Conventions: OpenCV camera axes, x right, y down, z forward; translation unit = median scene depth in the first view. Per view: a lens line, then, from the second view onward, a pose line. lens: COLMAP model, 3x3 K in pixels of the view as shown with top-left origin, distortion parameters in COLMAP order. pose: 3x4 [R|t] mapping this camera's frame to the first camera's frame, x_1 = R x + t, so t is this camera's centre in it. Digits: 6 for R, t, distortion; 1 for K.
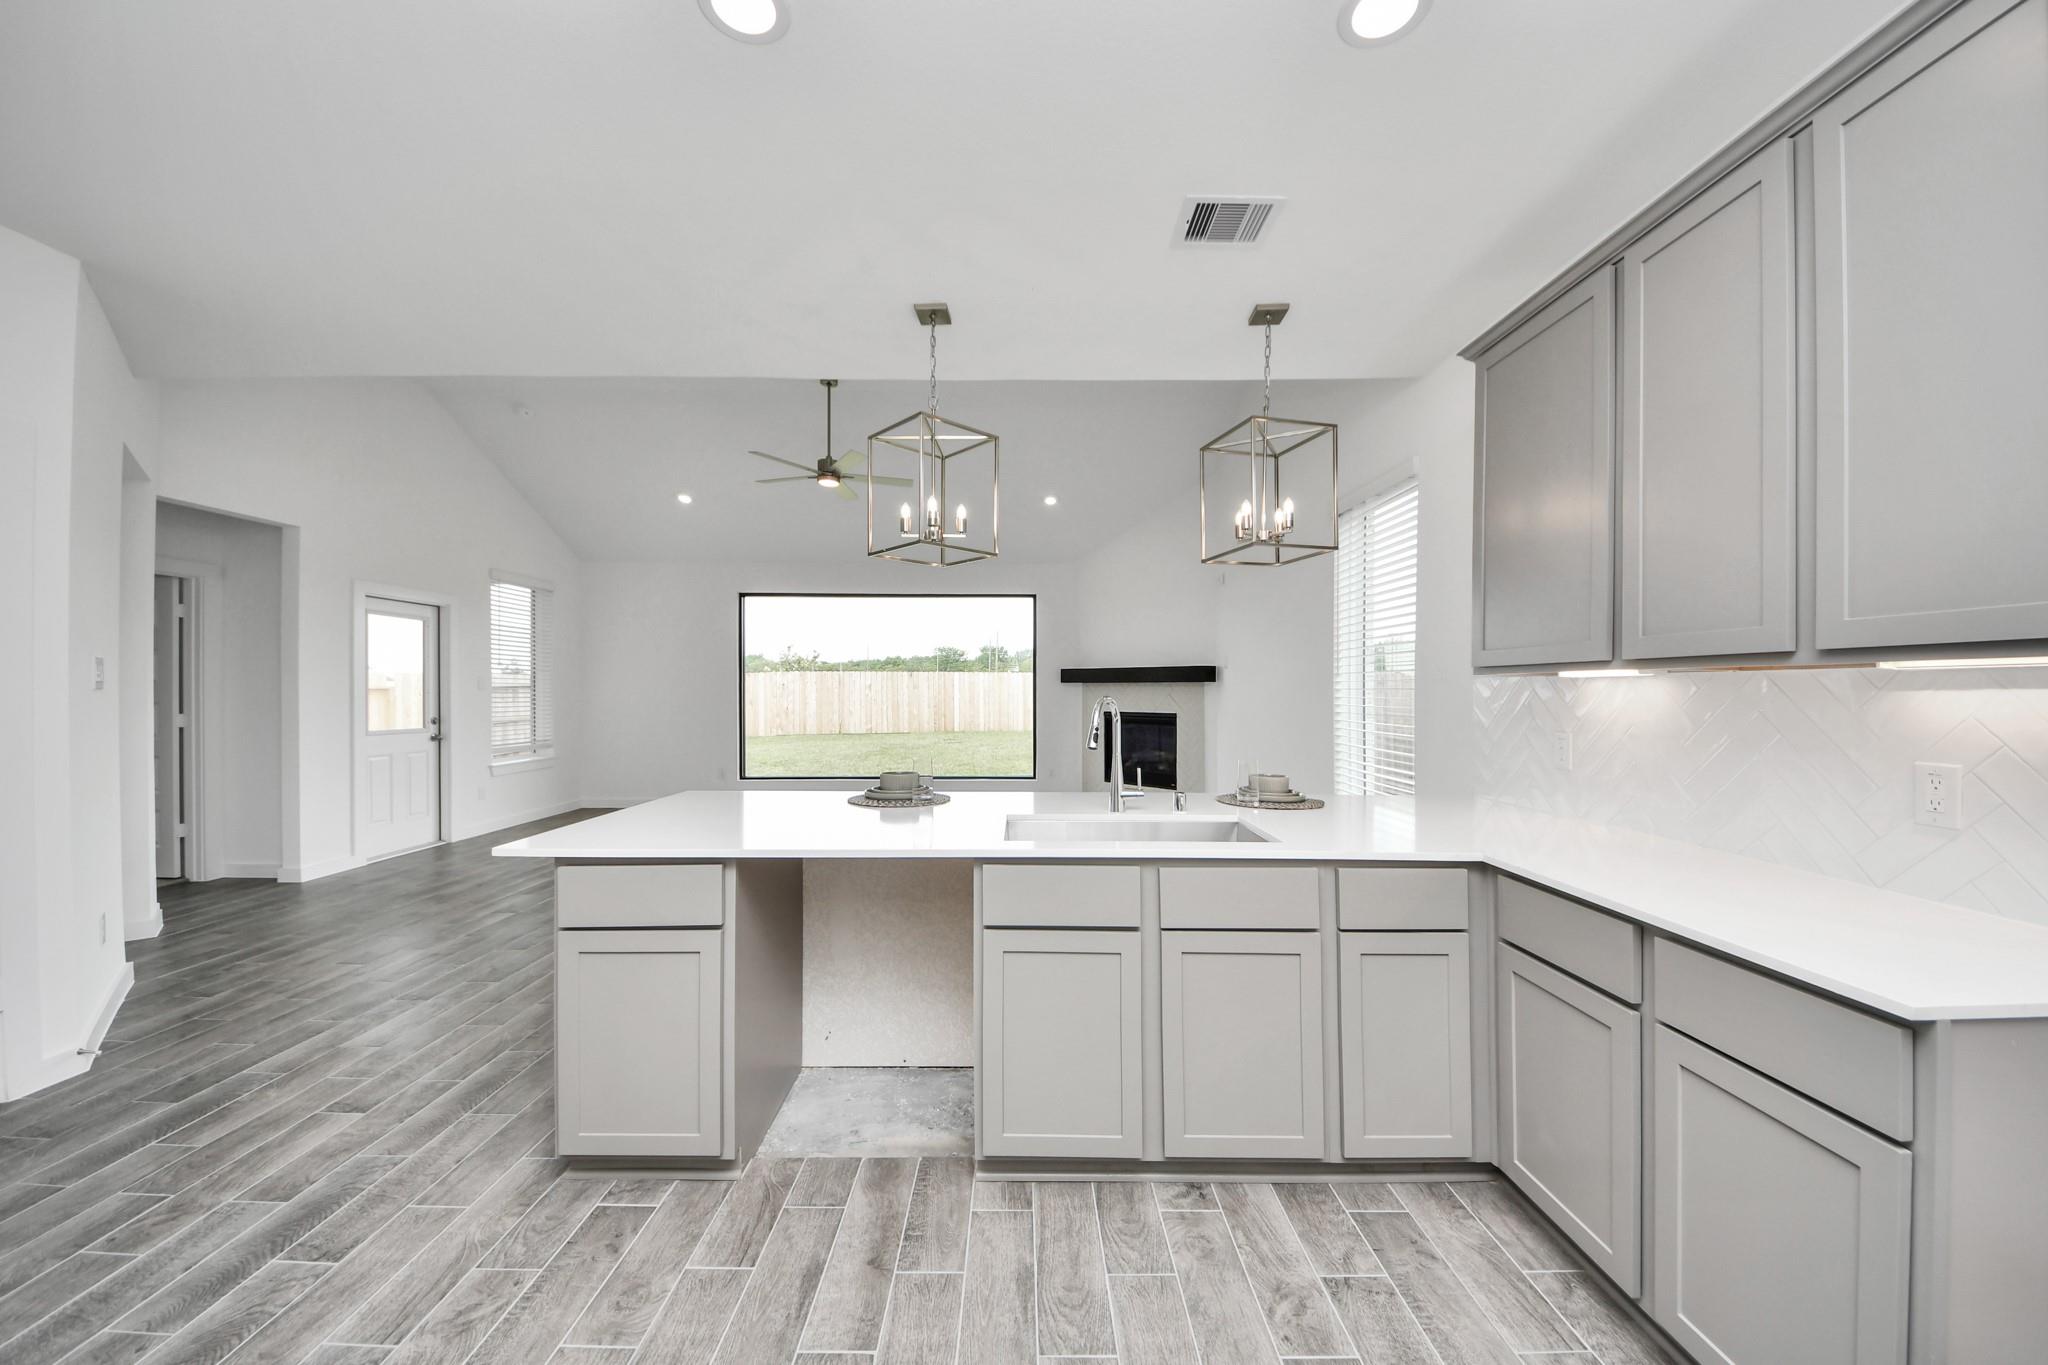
lens RADIAL K [[753.8, 0, 1023.5], [0, 753.8, 690.6], [0, 0, 1]] dist [0.017378, -0.001763]
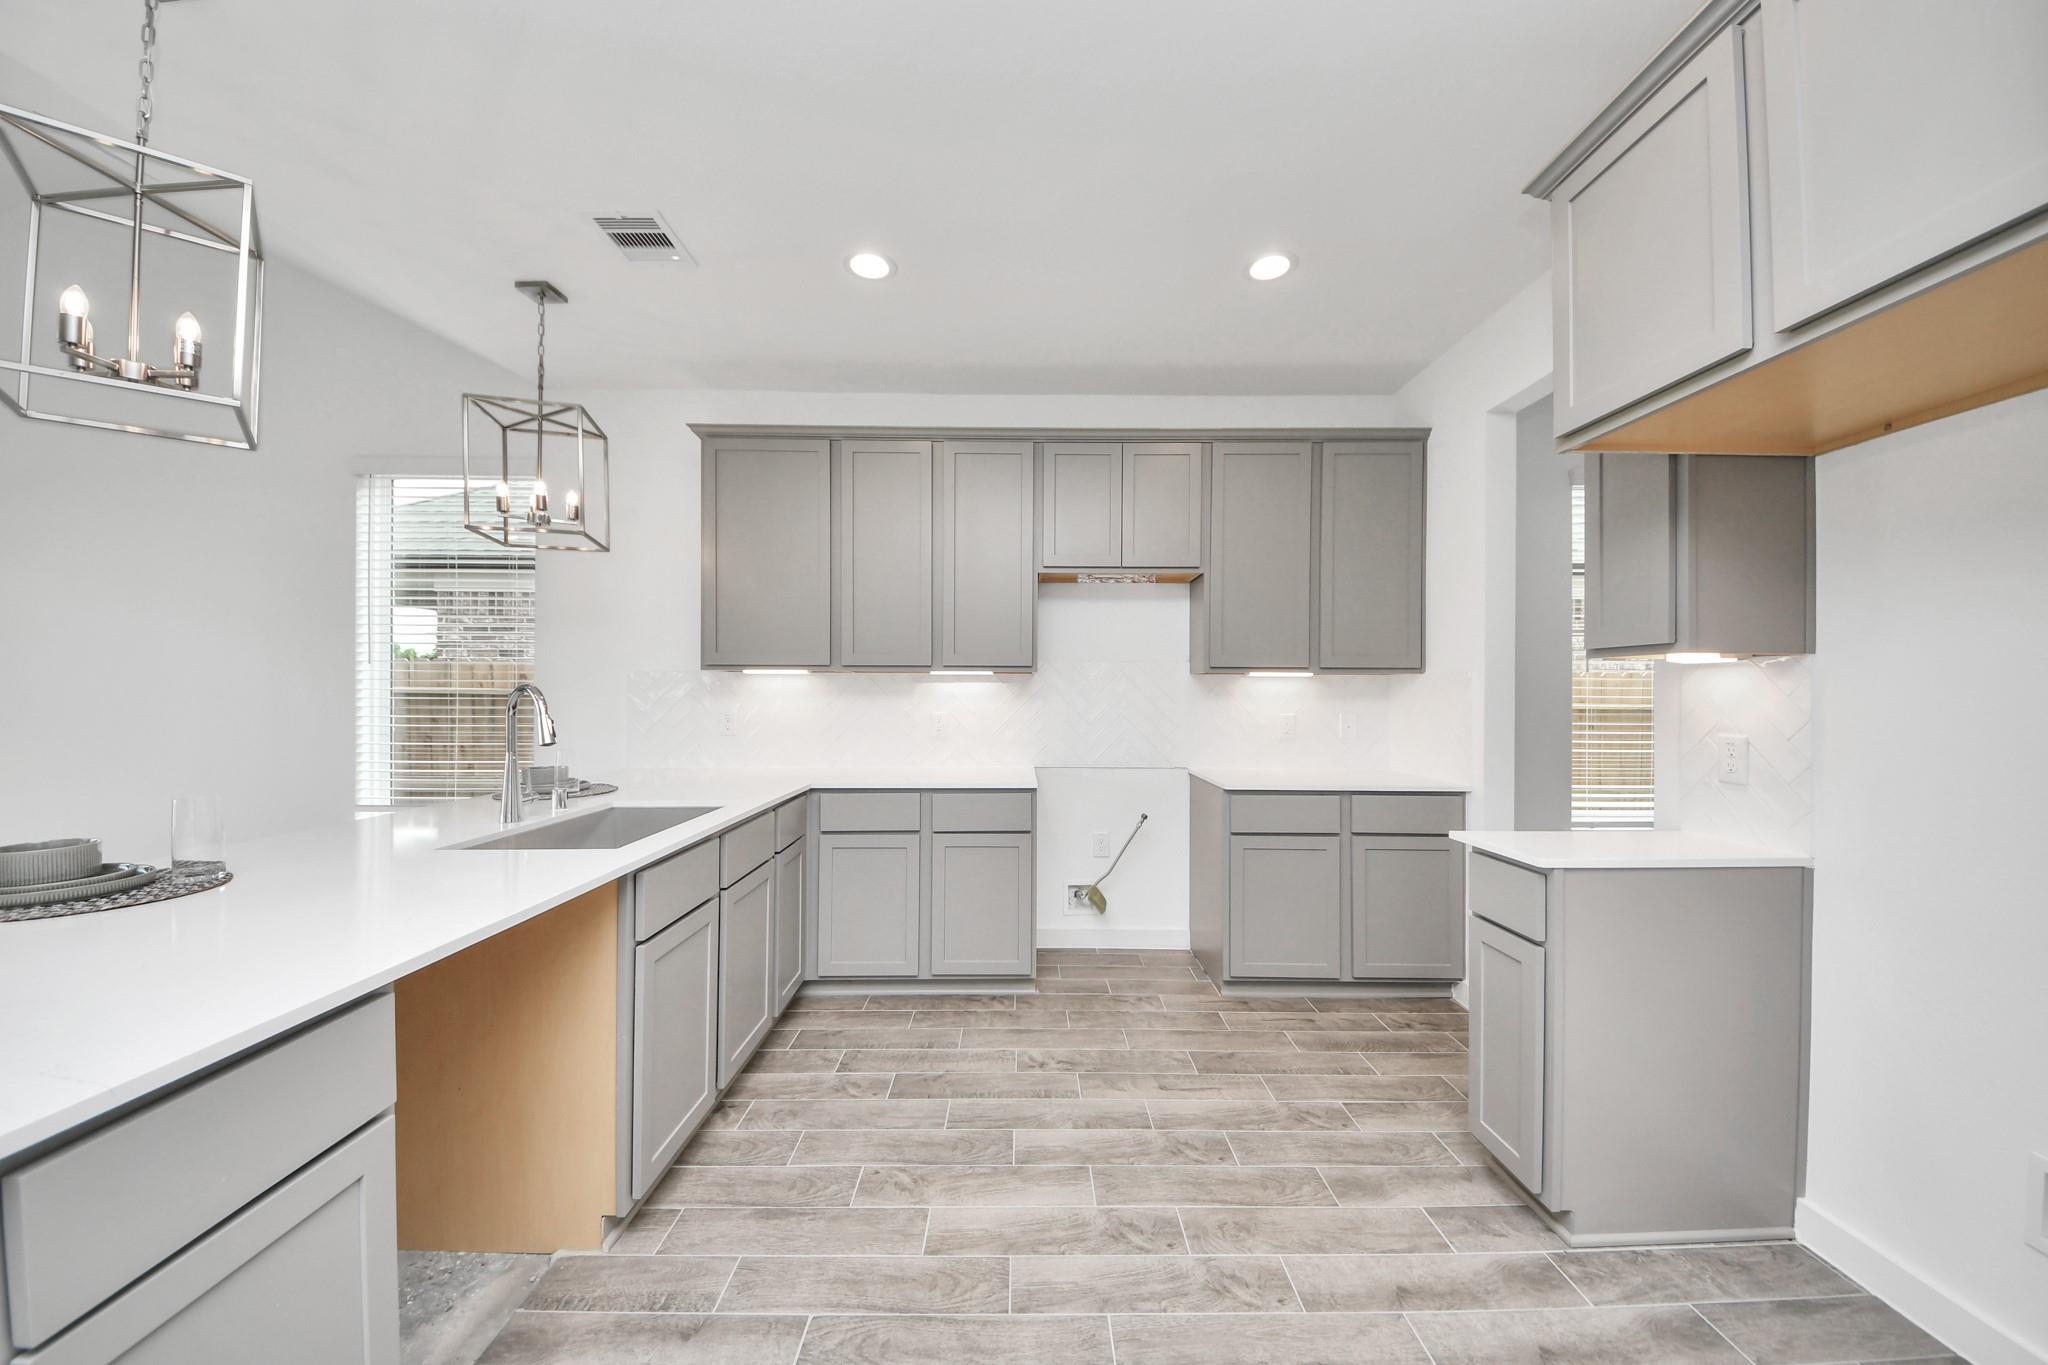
lens RADIAL K [[753.8, 0, 1022.8], [0, 753.8, 686.7], [0, 0, 1]] dist [0.017378, -0.001763]
pose [[-0.007010, 0.000166, 0.999975, -1.044310], [-0.008059, 0.999968, -0.000223, 0.006434], [-0.999943, -0.008060, -0.007008, 0.611537]]
